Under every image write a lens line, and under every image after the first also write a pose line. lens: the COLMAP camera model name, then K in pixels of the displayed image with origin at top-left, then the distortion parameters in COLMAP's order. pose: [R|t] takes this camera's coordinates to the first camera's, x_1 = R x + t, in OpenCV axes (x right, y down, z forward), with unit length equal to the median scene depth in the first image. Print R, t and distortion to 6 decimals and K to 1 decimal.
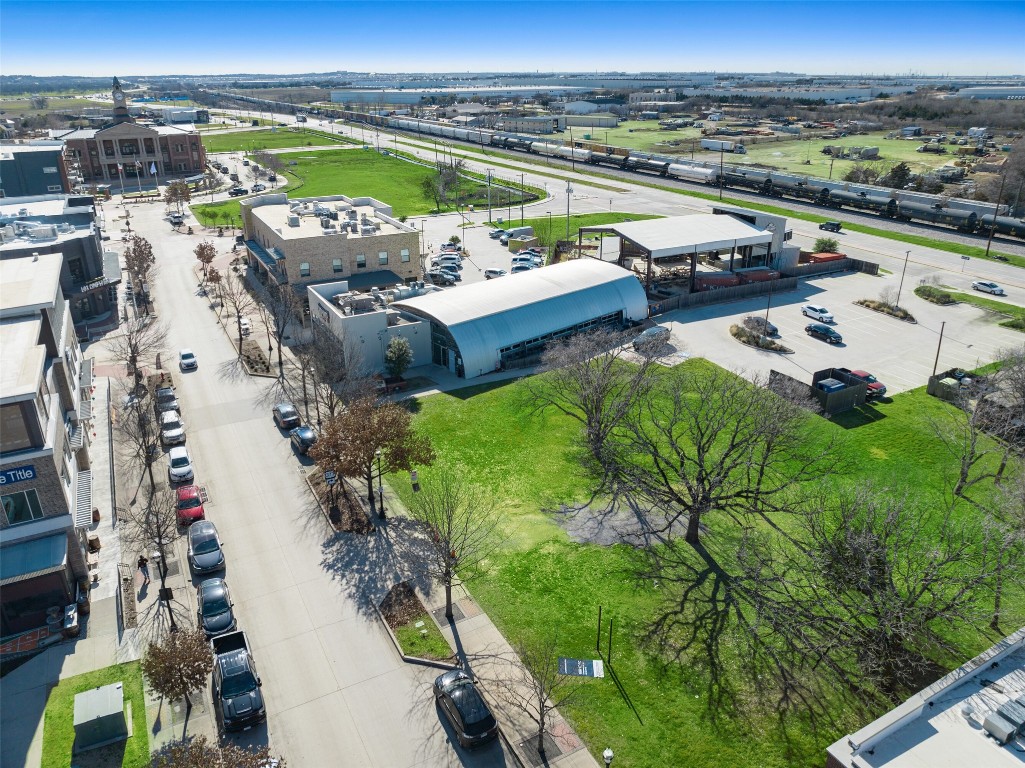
lens RADIAL K [[727.8, 0, 510.9], [0, 727.8, 382.7], [0, 0, 1]] dist [-0.038198, 0.004400]
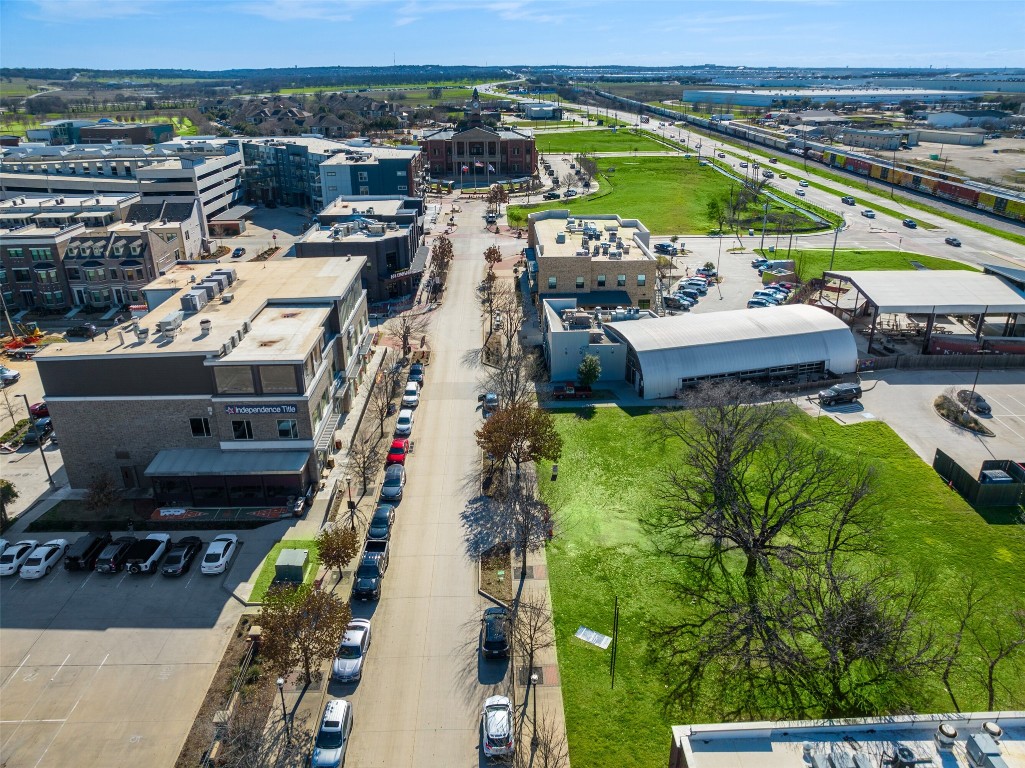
lens RADIAL K [[727.8, 0, 510.8], [0, 727.8, 385.8], [0, 0, 1]] dist [-0.038198, 0.004400]
pose [[0.891865, 0.181484, -0.414294, 0.196569], [-0.174302, 0.983130, 0.055442, -0.046719], [0.417367, 0.022766, 0.908453, -0.123004]]
